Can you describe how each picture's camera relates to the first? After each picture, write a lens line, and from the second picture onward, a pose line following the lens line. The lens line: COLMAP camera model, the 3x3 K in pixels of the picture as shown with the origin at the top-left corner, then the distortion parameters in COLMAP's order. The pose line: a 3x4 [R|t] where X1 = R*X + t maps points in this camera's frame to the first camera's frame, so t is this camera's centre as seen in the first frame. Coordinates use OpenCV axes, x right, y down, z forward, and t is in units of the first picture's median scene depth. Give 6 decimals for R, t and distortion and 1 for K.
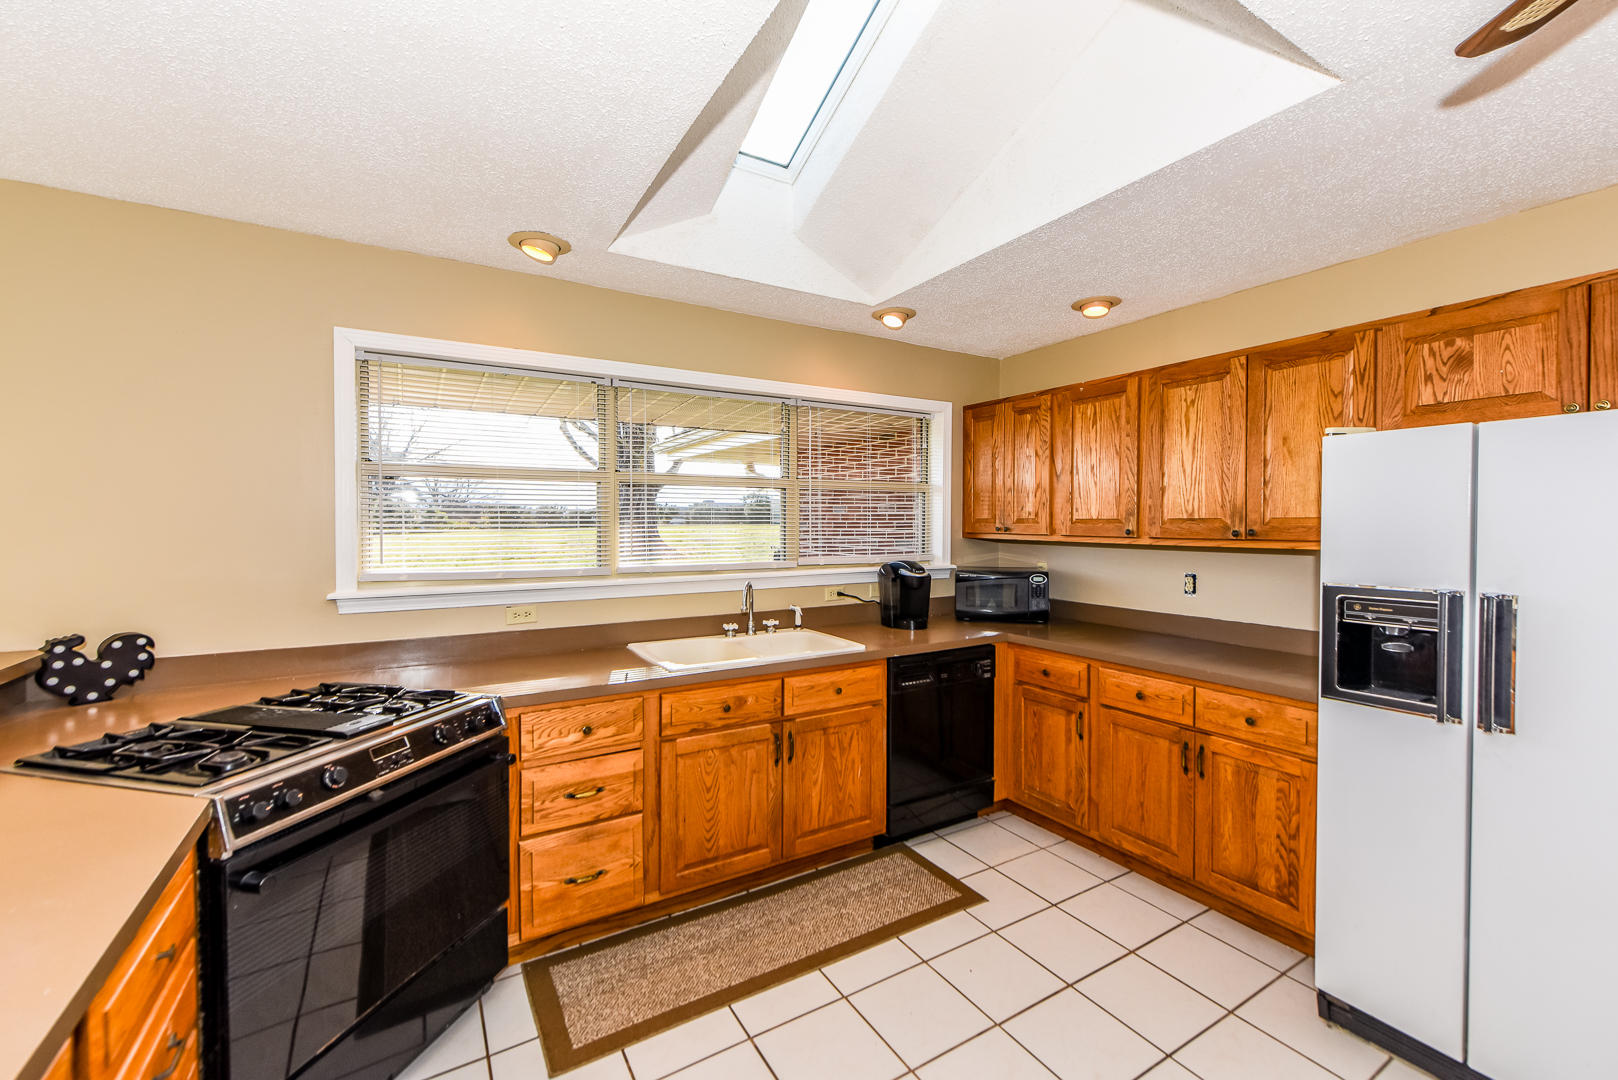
lens RADIAL K [[653.0, 0, 805.2], [0, 653.0, 536.3], [0, 0, 1]] dist [0.001775, 0.000243]
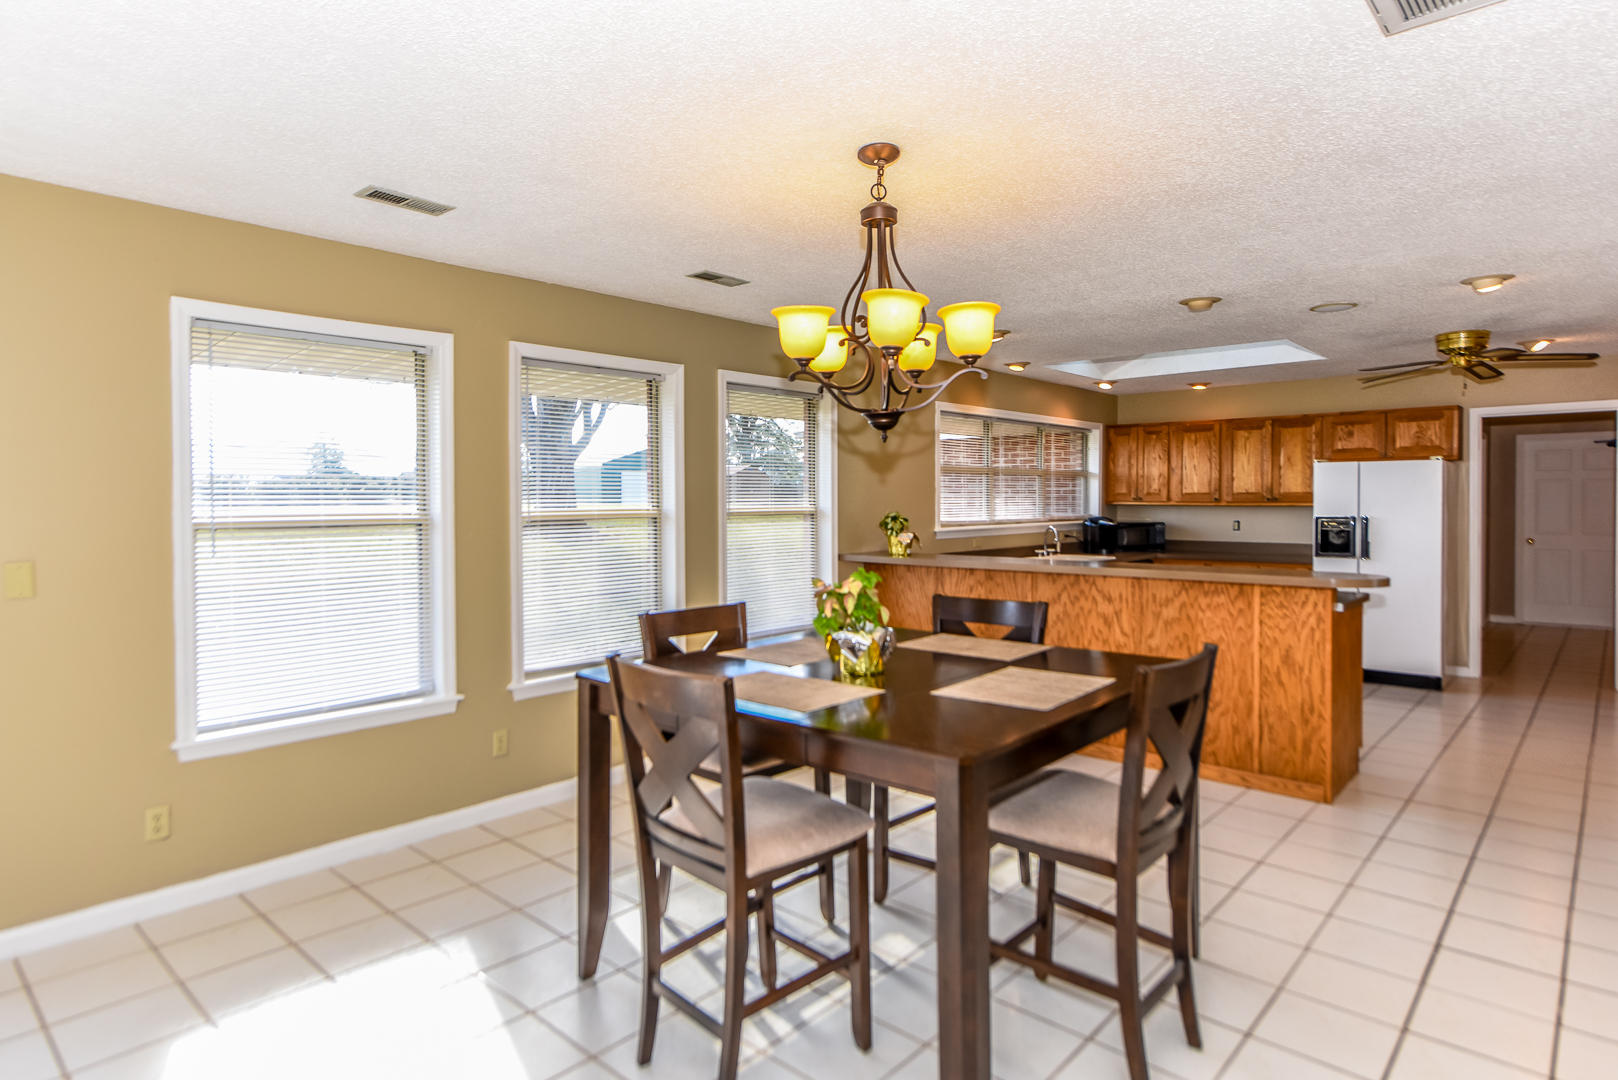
lens RADIAL K [[898.9, 0, 837.7], [0, 898.9, 500.9], [0, 0, 1]] dist [0.000315, -0.000159]
pose [[0.953610, -0.005960, 0.300985, -1.469485], [0.010513, 0.999853, -0.013510, 0.023577], [-0.300860, 0.016048, 0.953533, -1.305621]]
